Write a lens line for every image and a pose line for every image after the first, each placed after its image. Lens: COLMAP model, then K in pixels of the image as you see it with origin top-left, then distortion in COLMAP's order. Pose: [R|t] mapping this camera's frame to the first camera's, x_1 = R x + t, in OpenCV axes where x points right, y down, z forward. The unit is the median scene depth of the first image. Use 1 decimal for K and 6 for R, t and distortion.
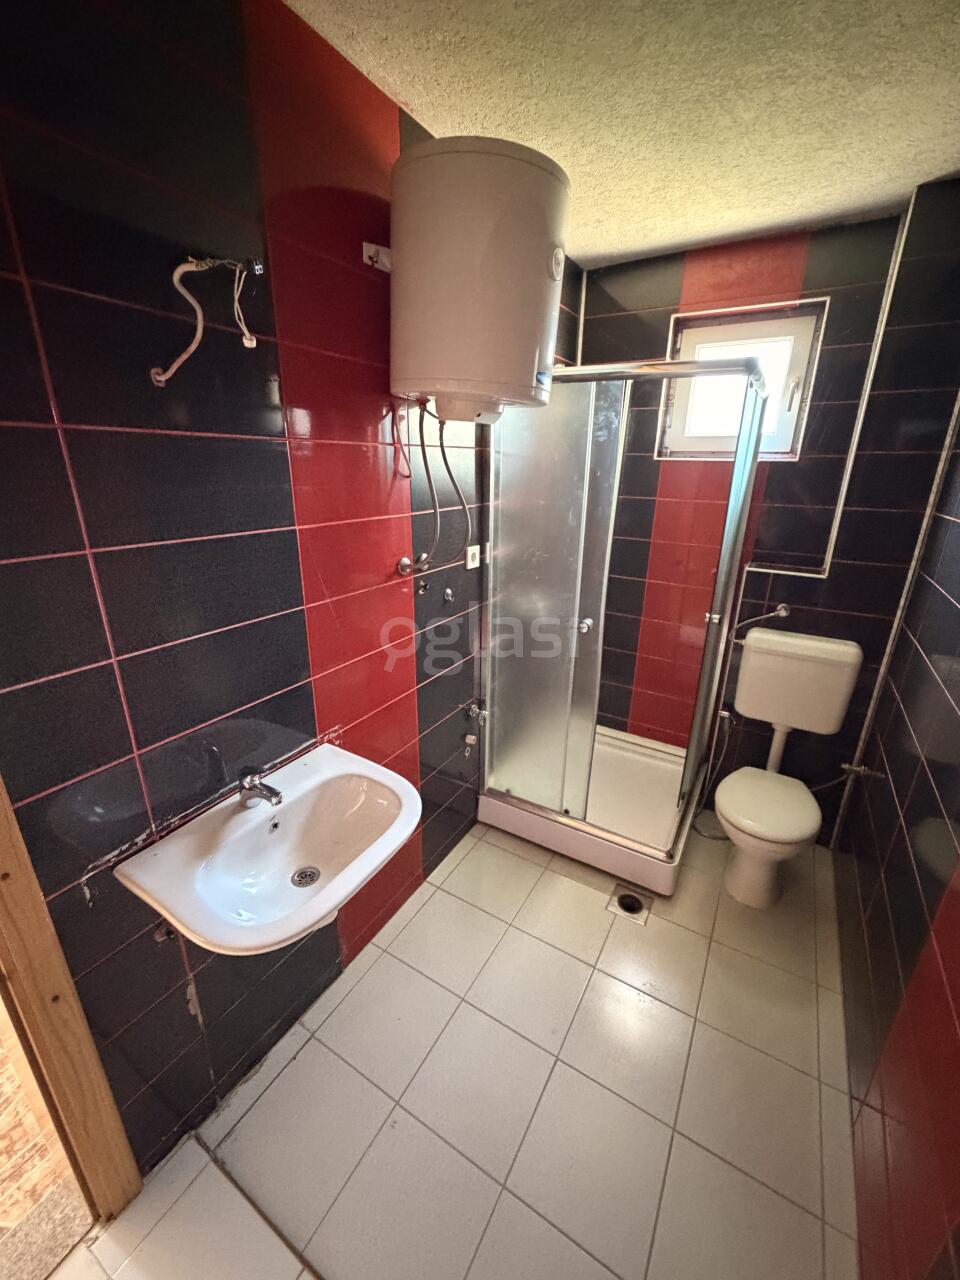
lens RADIAL K [[511.2, 0, 473.4], [0, 511.2, 634.9], [0, 0, 1]] dist [-0.000590, -0.000193]
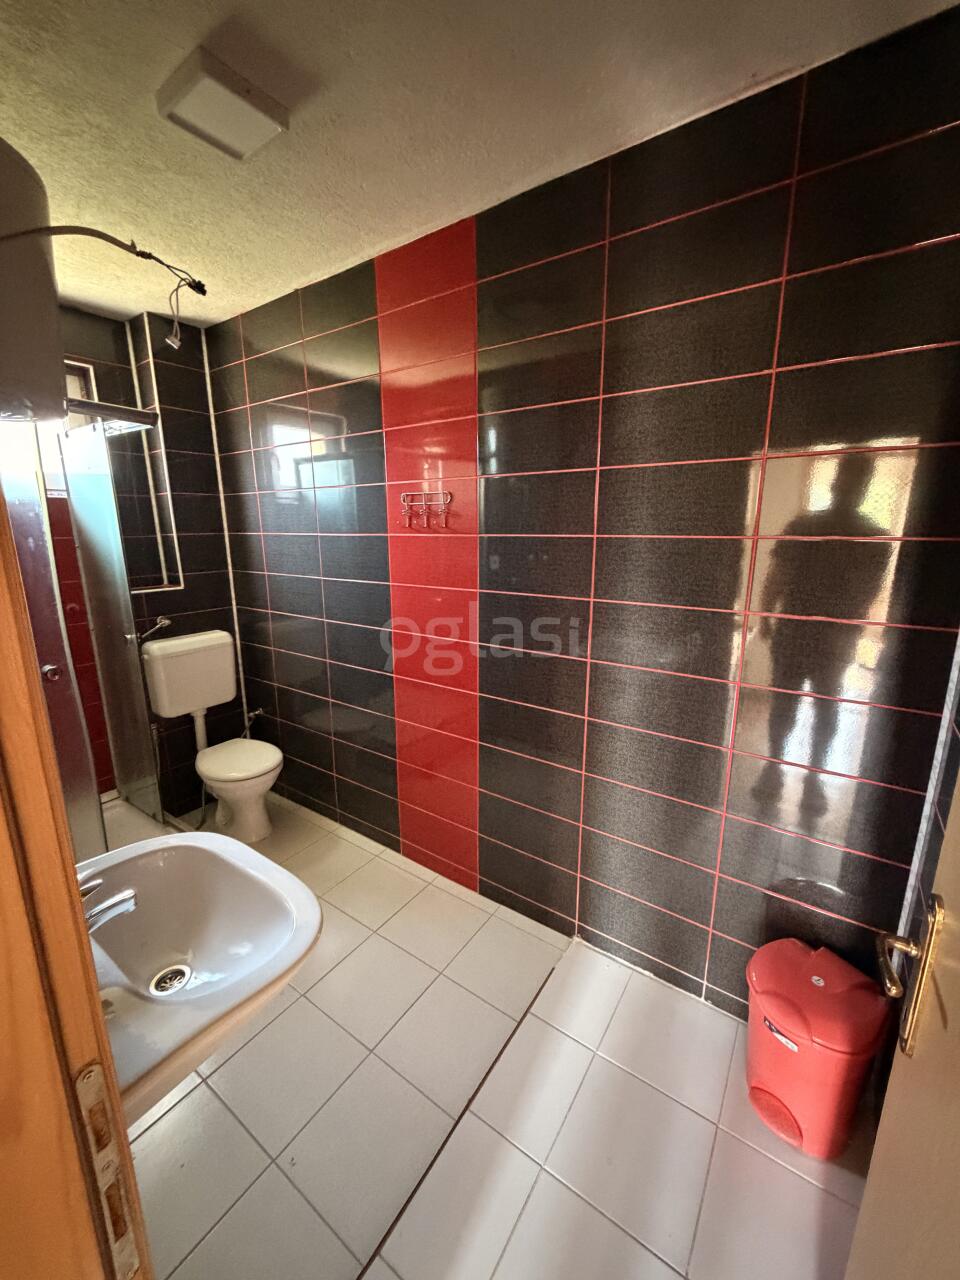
lens RADIAL K [[511.2, 0, 477.8], [0, 511.2, 637.9], [0, 0, 1]] dist [-0.000590, -0.000193]
pose [[0.072062, -0.229495, 0.970638, -0.531899], [0.327848, 0.924543, 0.194257, -0.002581], [-0.941978, 0.304223, 0.141864, 0.160258]]
